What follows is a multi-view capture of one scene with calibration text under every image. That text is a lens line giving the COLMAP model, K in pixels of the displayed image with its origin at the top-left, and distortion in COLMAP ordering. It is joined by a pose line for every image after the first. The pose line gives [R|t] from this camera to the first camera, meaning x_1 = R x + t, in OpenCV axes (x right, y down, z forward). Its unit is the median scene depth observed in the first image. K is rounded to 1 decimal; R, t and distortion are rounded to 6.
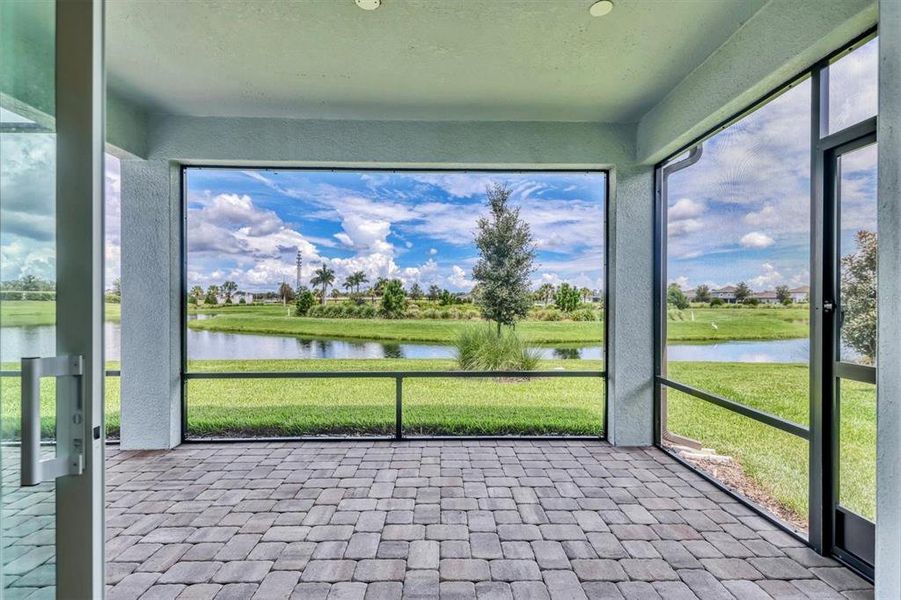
lens RADIAL K [[412.9, 0, 450.5], [0, 412.9, 300.0], [0, 0, 1]] dist [-0.000197, -0.000009]
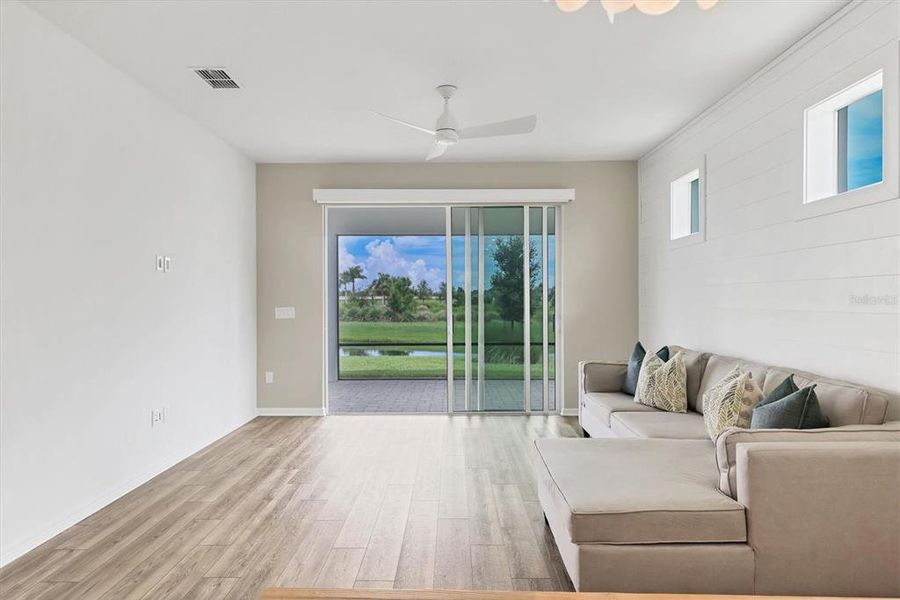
lens RADIAL K [[504.6, 0, 450.0], [0, 504.6, 300.0], [0, 0, 1]] dist [0.000151, 0.000717]
pose [[0.999521, -0.004549, -0.030606, -0.003069], [0.004576, 0.999989, 0.000813, -0.001421], [0.030602, -0.000953, 0.999531, -0.073777]]
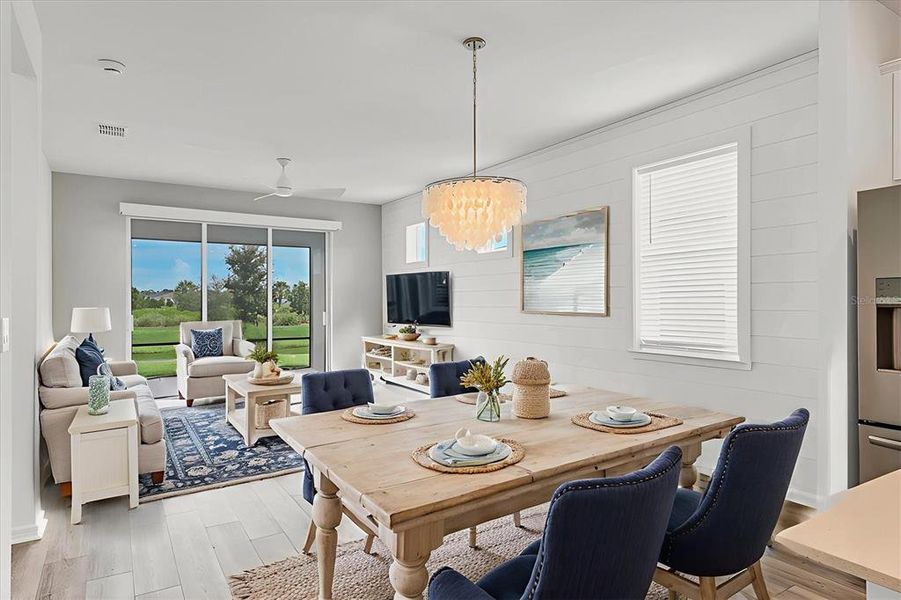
lens RADIAL K [[505.1, 0, 450.5], [0, 505.1, 300.0], [0, 0, 1]] dist [0.000151, 0.000717]
pose [[0.850393, -0.006044, 0.526113, -0.024501], [0.006943, 0.999976, 0.000264, -0.001272], [-0.526102, 0.003429, 0.850415, -0.102141]]
